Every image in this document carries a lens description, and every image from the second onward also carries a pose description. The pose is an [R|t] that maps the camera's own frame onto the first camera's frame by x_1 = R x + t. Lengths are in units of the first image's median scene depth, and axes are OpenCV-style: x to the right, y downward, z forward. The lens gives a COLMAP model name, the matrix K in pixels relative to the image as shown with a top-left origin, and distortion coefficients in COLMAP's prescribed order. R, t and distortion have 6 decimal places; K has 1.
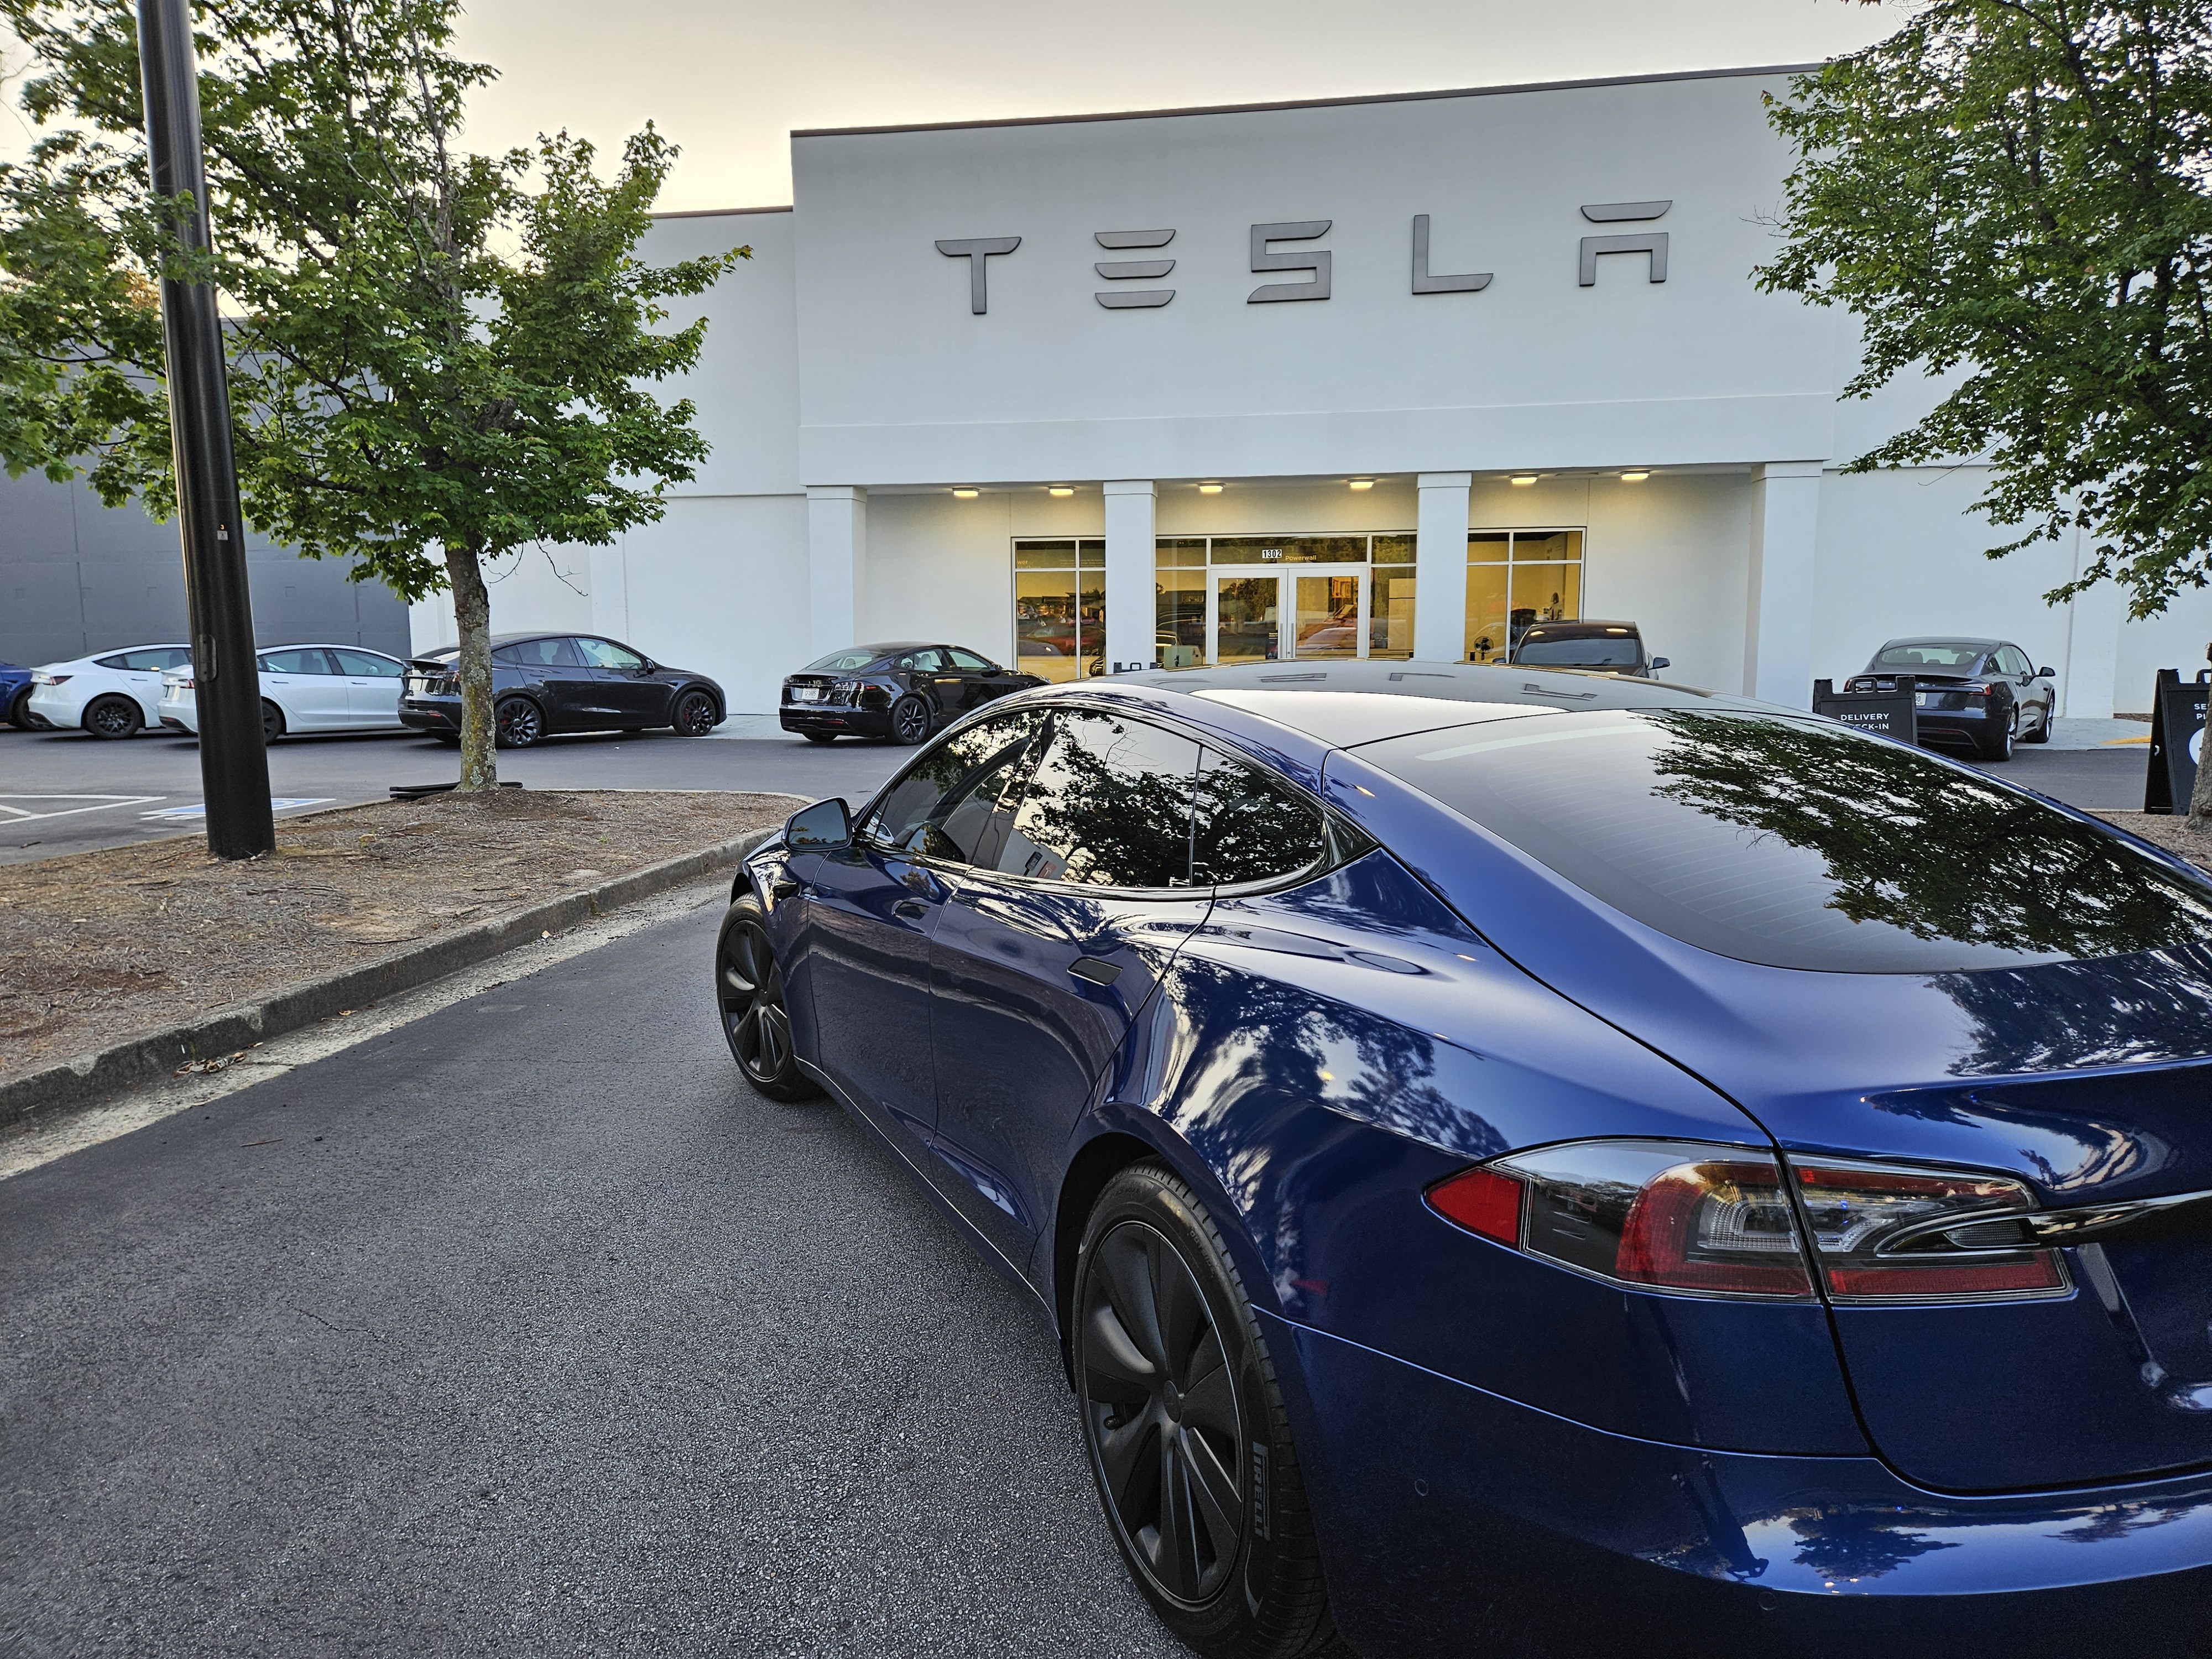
lens RADIAL K [[1475.5, 0, 1097.2], [0, 1475.5, 802.4], [0, 0, 1]] dist [0.073618, -0.073059]
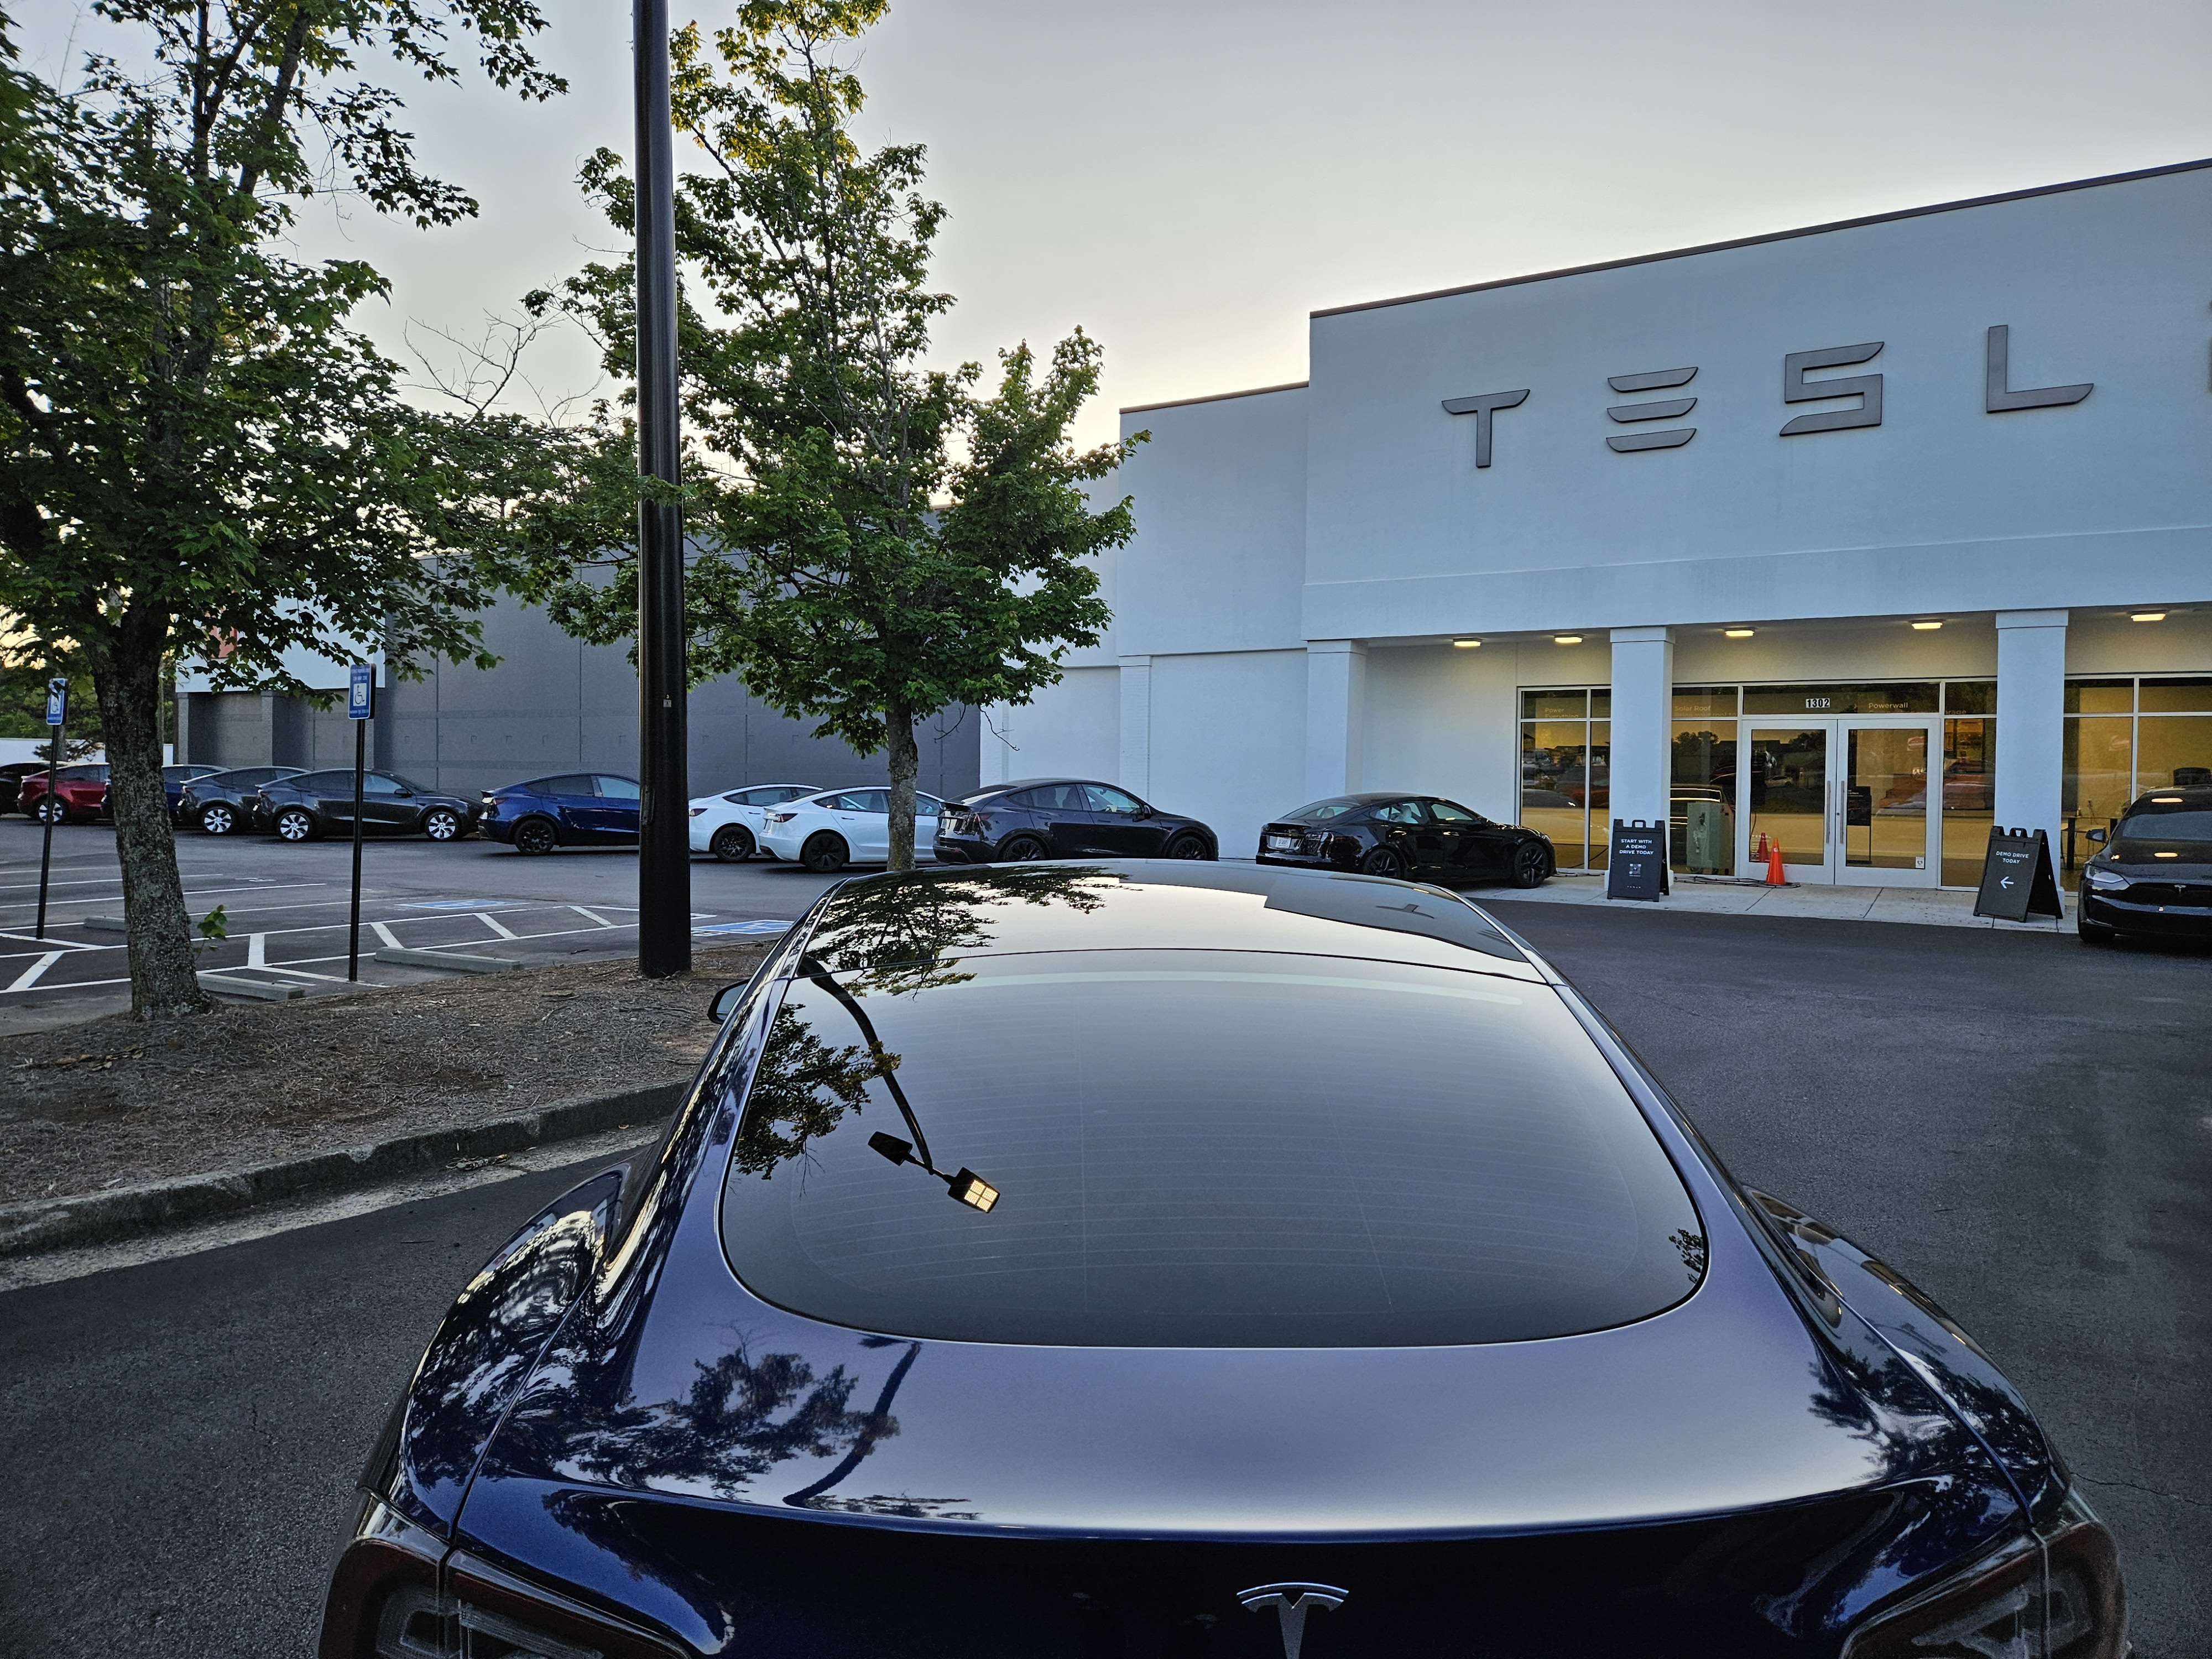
lens RADIAL K [[1467.4, 0, 1107.0], [0, 1467.4, 782.2], [0, 0, 1]] dist [0.068767, -0.064926]
pose [[0.925797, 0.018038, -0.377589, 0.133319], [-0.059414, 0.993390, -0.098219, -0.015437], [0.373322, 0.113365, 0.920749, 0.042045]]
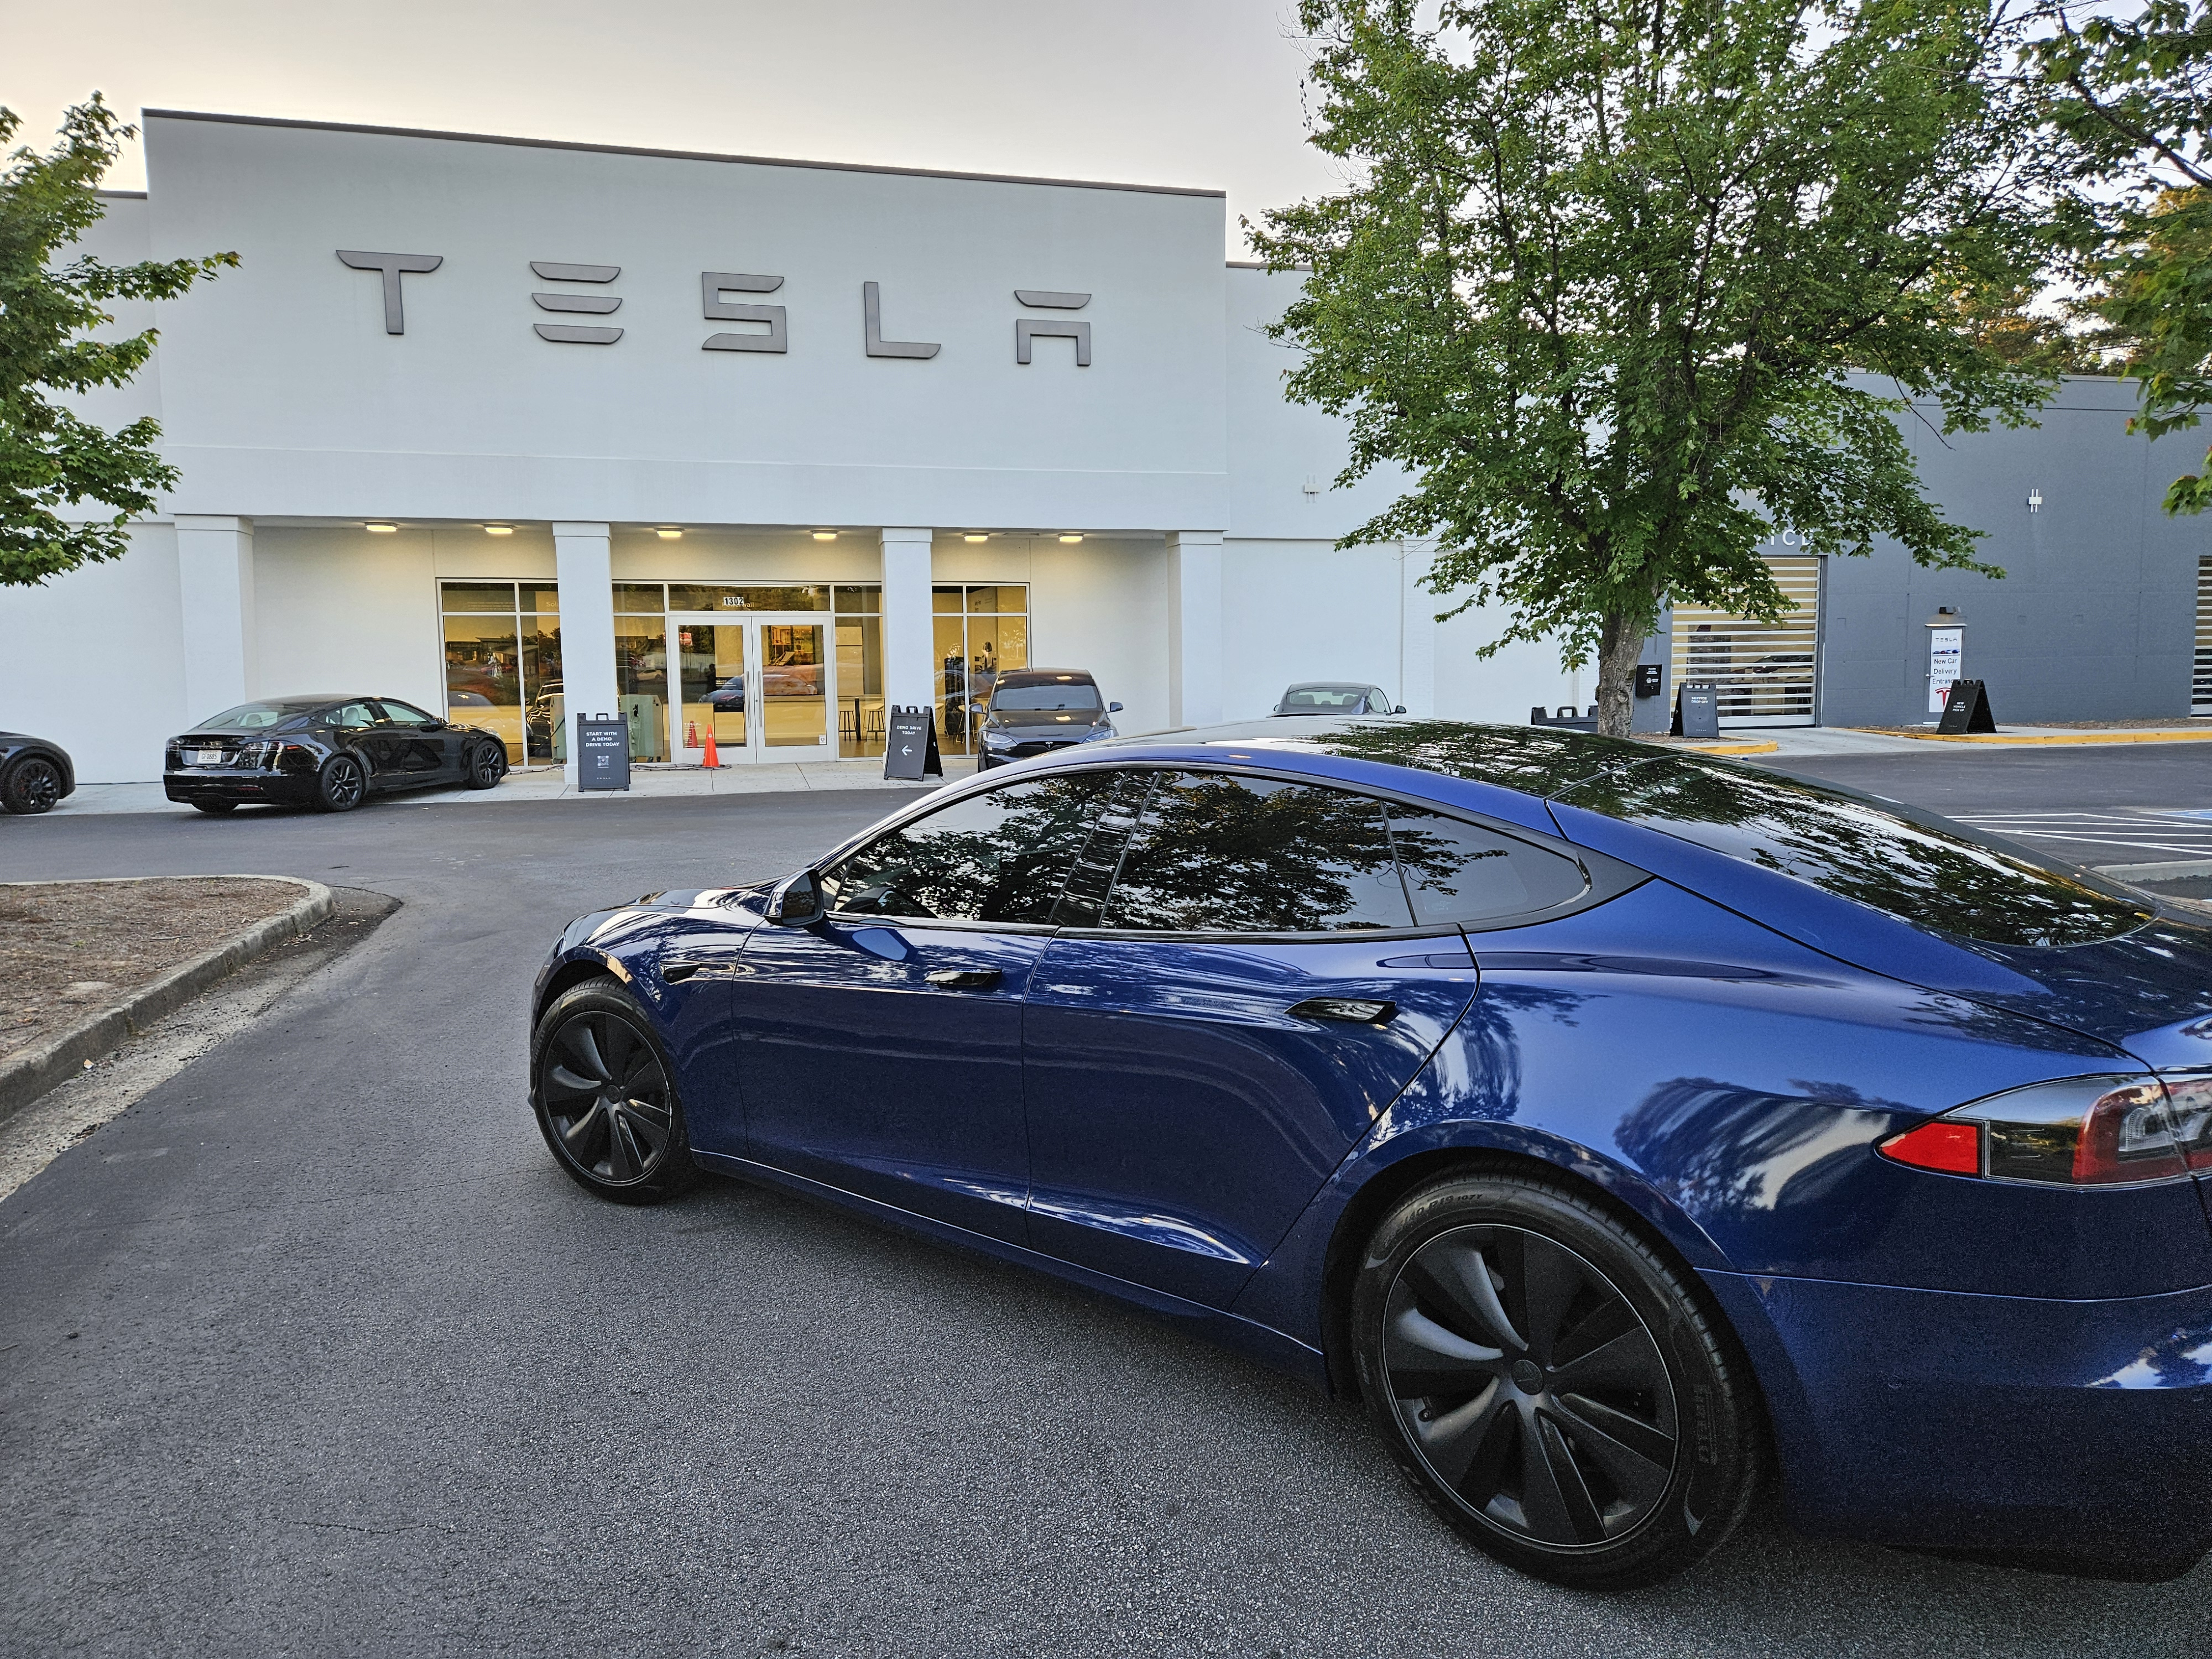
lens RADIAL K [[1467.4, 0, 1107.0], [0, 1467.4, 782.2], [0, 0, 1]] dist [0.068767, -0.064926]
pose [[0.913501, -0.036702, 0.405179, -0.126733], [0.053984, 0.998051, -0.031304, -0.007147], [-0.403240, 0.050470, 0.913701, 0.014415]]
